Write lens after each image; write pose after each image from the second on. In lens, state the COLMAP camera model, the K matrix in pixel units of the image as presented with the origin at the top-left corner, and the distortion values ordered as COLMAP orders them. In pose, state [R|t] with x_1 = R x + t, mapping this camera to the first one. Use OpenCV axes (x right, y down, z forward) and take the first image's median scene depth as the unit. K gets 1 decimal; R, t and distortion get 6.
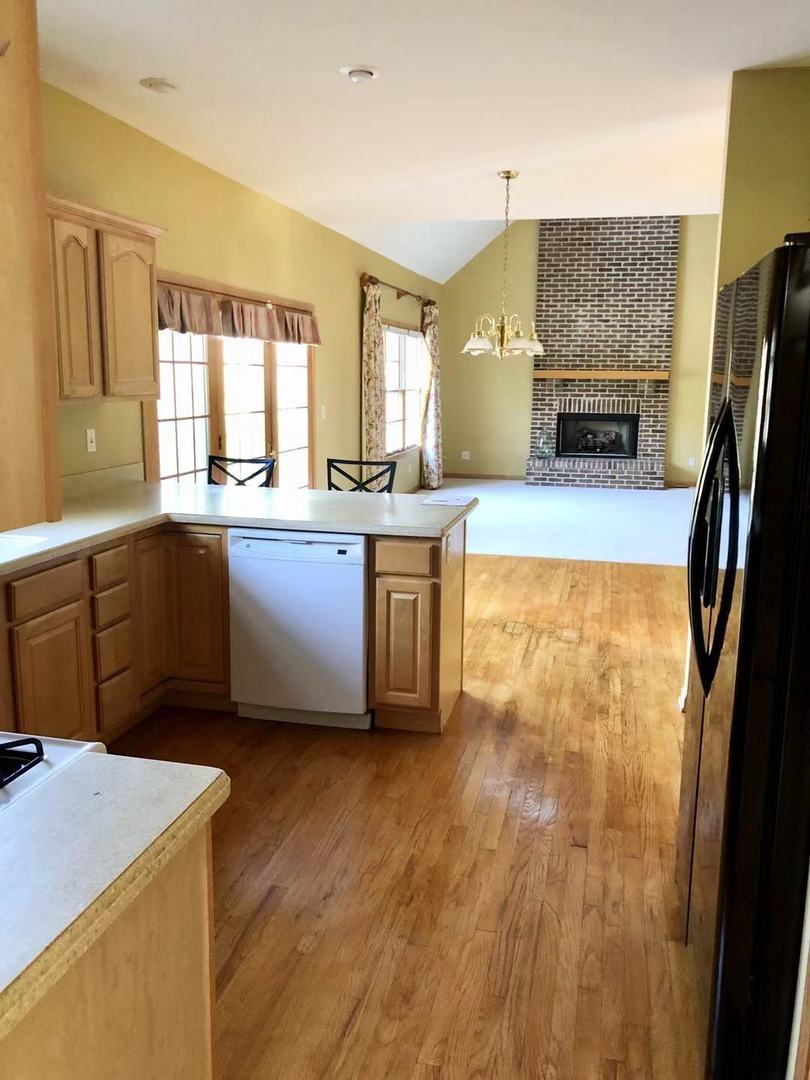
lens RADIAL K [[882.0, 0, 401.9], [0, 882.0, 548.6], [0, 0, 1]] dist [0.080617, -0.179349]
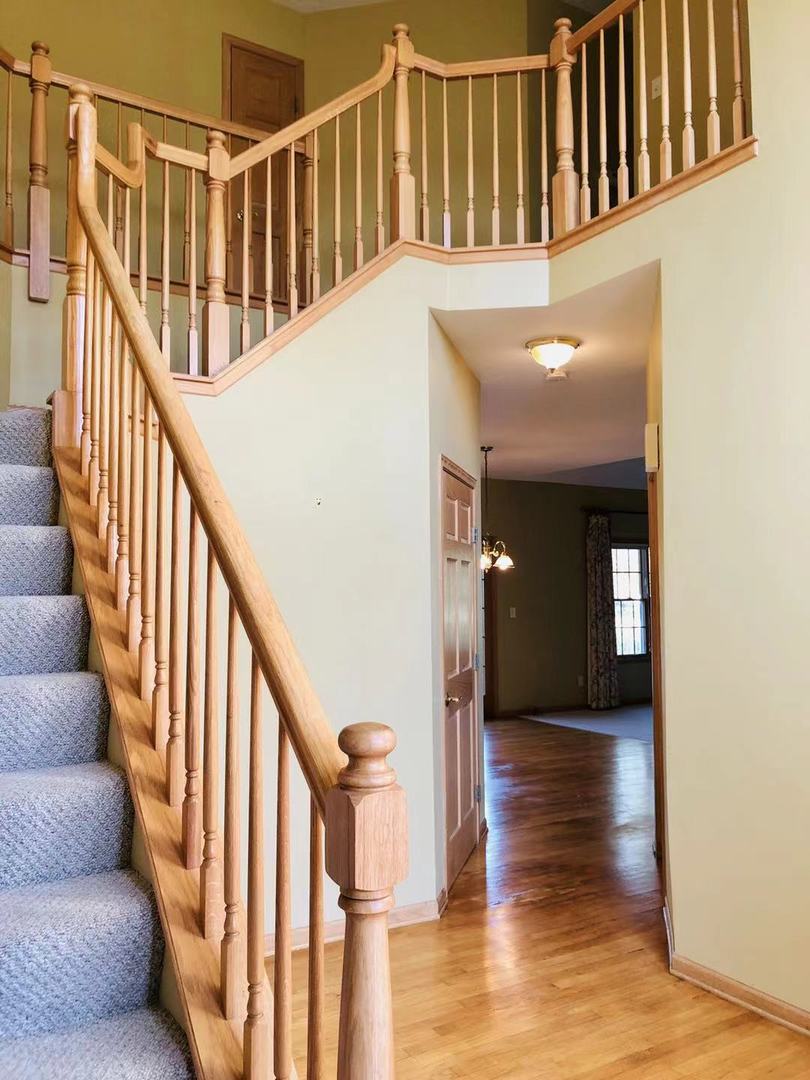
lens RADIAL K [[882.0, 0, 401.9], [0, 882.0, 548.6], [0, 0, 1]] dist [0.080617, -0.179349]
pose [[0.709321, -0.055239, -0.702718, 0.467115], [-0.119850, 0.972958, -0.197458, 0.021348], [0.694622, 0.224281, 0.683519, -0.026060]]
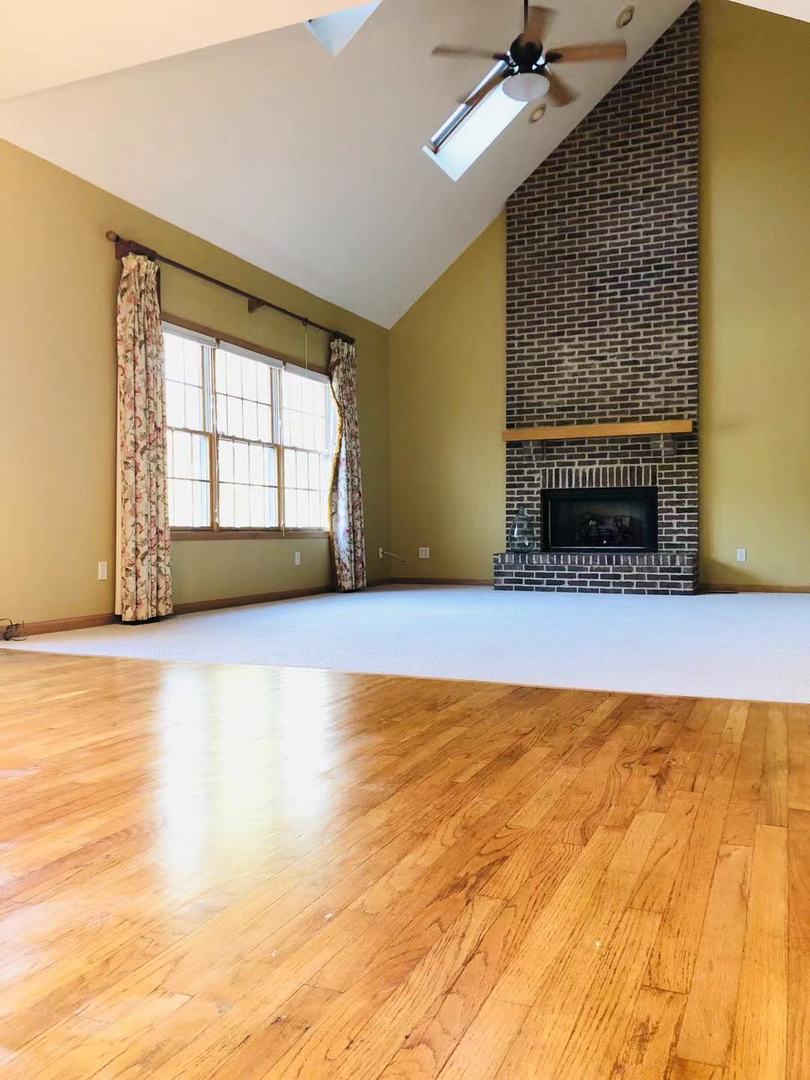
lens RADIAL K [[882.0, 0, 401.9], [0, 882.0, 548.6], [0, 0, 1]] dist [0.080617, -0.179349]
pose [[0.983020, -0.009780, -0.183237, 0.200850], [-0.023039, 0.984099, -0.176123, 0.020343], [0.182046, 0.177354, 0.967163, 0.314707]]
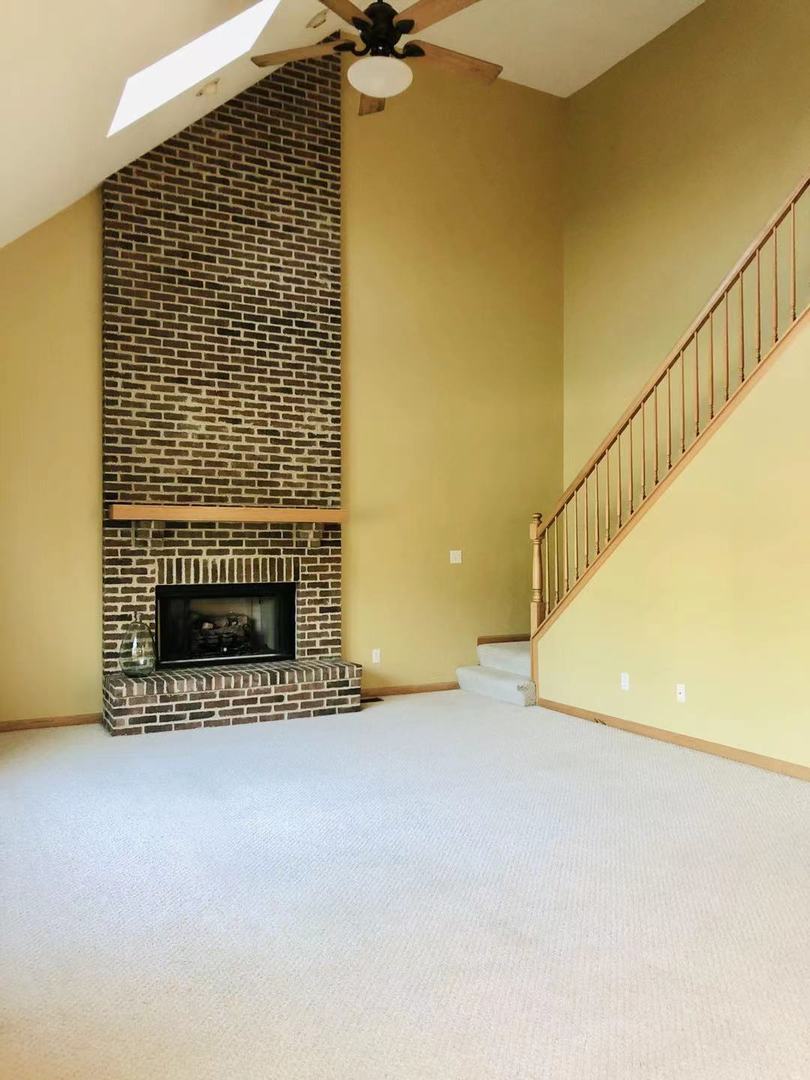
lens RADIAL K [[882.0, 0, 401.9], [0, 882.0, 548.6], [0, 0, 1]] dist [0.080617, -0.179349]
pose [[0.749793, -0.015359, 0.661494, -0.061729], [0.136462, 0.981828, -0.131882, -0.088839], [-0.647448, 0.189153, 0.738263, 0.532054]]
